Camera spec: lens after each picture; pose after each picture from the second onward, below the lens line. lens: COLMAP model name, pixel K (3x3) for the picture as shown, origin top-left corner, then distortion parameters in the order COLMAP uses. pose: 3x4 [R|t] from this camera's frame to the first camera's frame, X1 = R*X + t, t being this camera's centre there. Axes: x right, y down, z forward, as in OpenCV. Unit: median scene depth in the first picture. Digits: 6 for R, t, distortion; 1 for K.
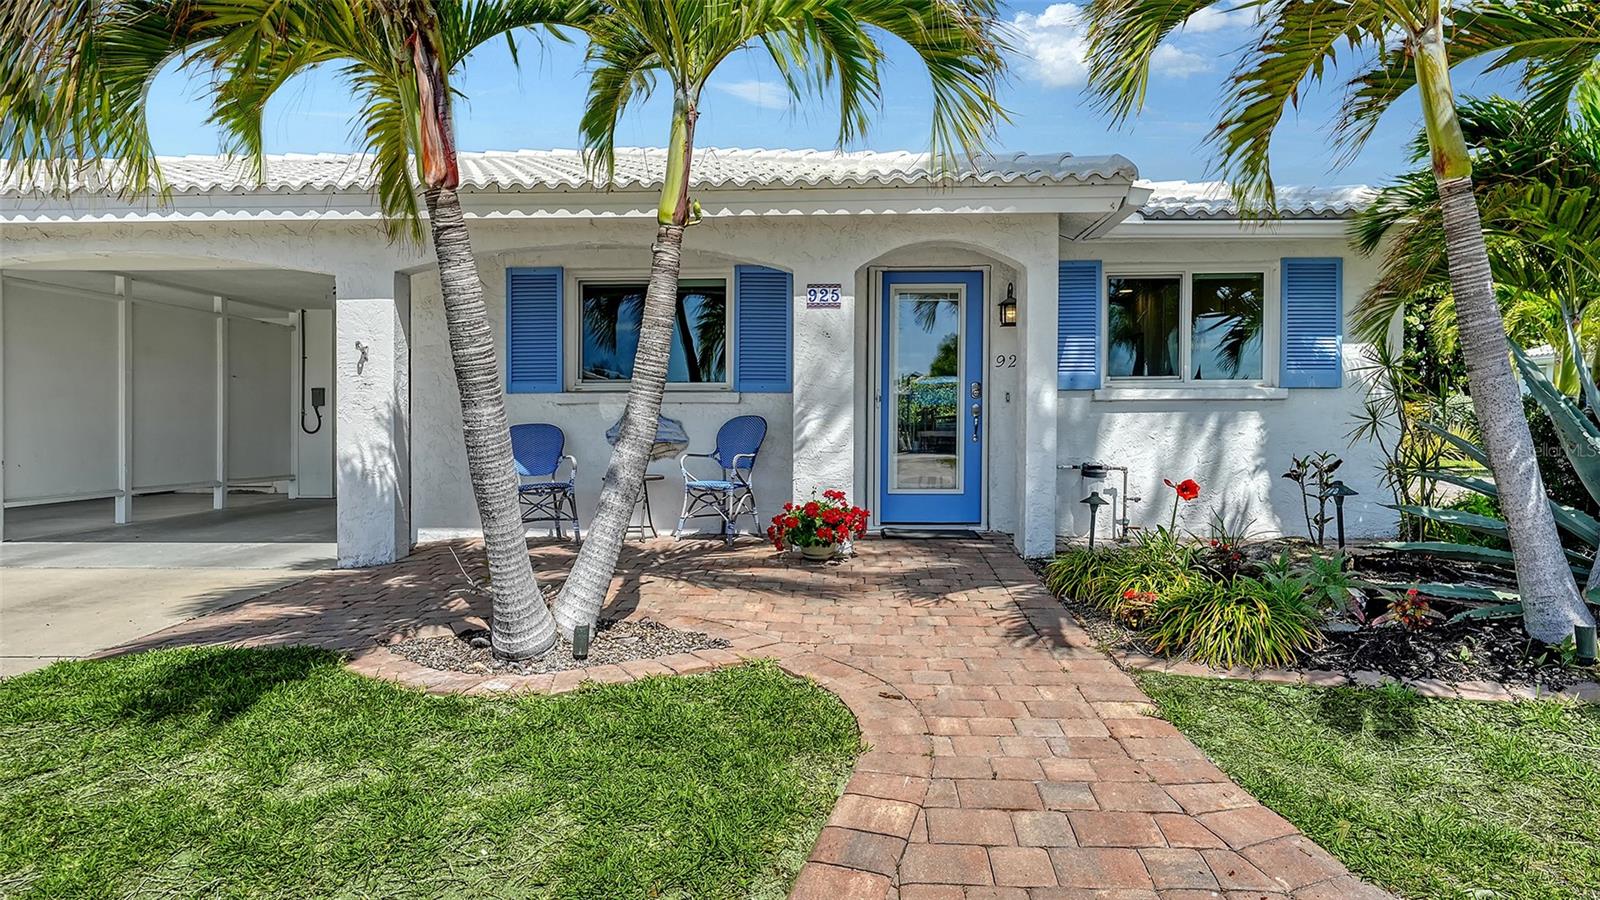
lens RADIAL K [[874.9, 0, 810.7], [0, 874.9, 437.6], [0, 0, 1]] dist [0.011208, -0.003081]
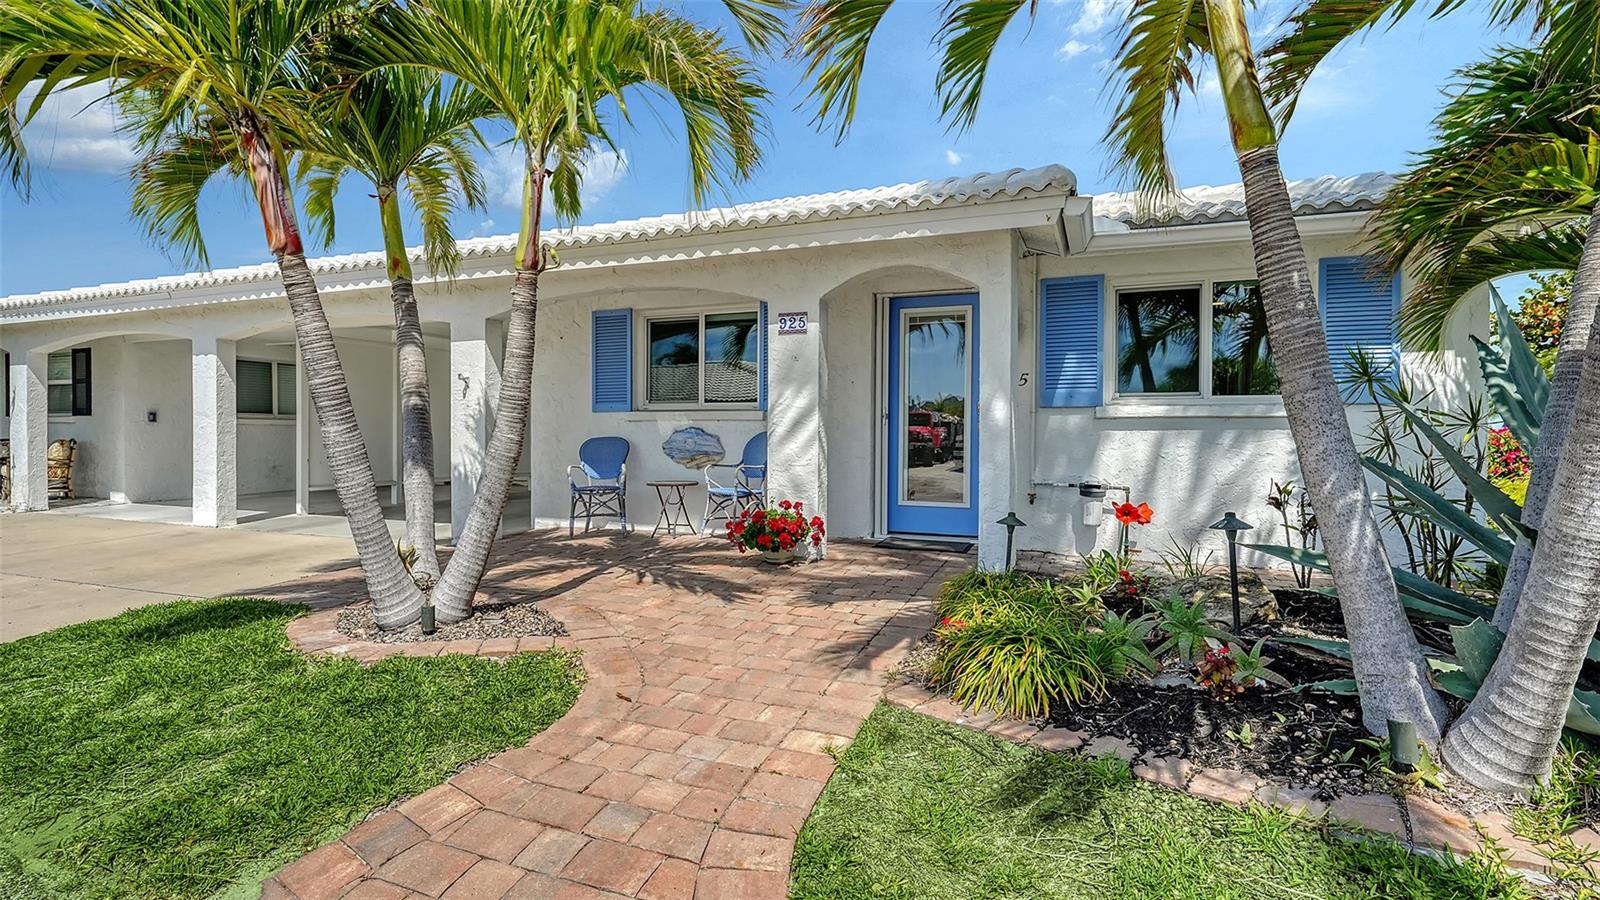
lens RADIAL K [[746.8, 0, 802.5], [0, 746.8, 441.6], [0, 0, 1]] dist [0.007110, -0.001542]
pose [[0.940198, 0.010529, -0.340464, 0.348960], [-0.012986, 0.999903, -0.004940, -0.008729], [0.340379, 0.009066, 0.940244, 0.123288]]
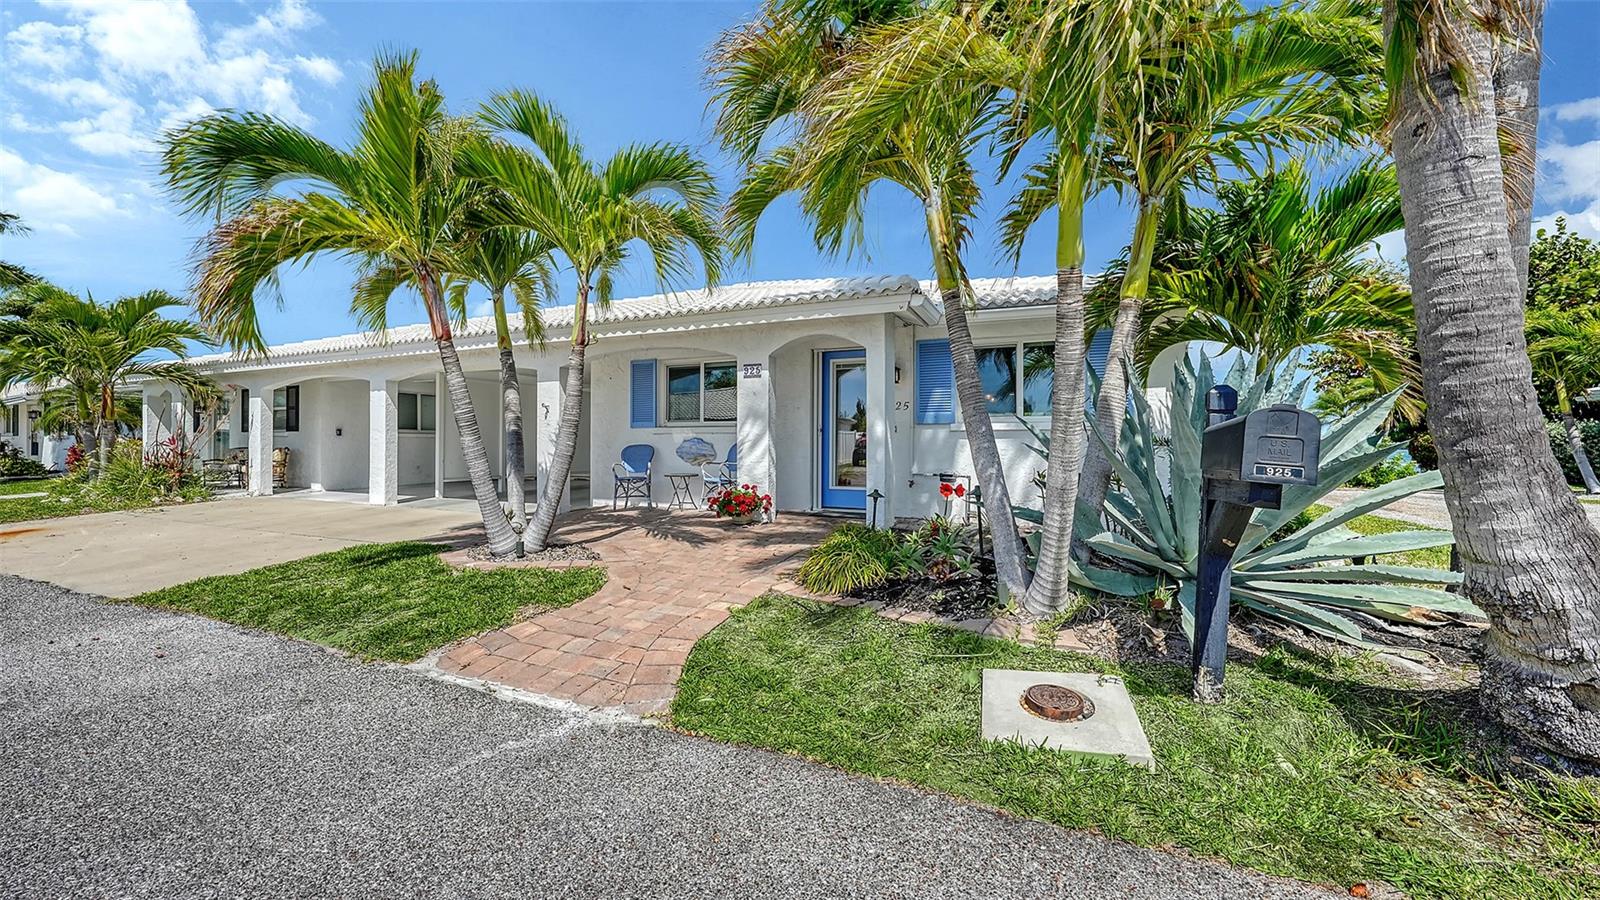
lens RADIAL K [[588.9, 0, 800.5], [0, 588.9, 442.7], [0, 0, 1]] dist [-0.007727, 0.000675]
pose [[0.930702, 0.004214, -0.365754, 0.527270], [-0.011438, 0.999780, -0.017586, -0.002034], [0.365599, 0.020551, 0.930545, -0.036203]]
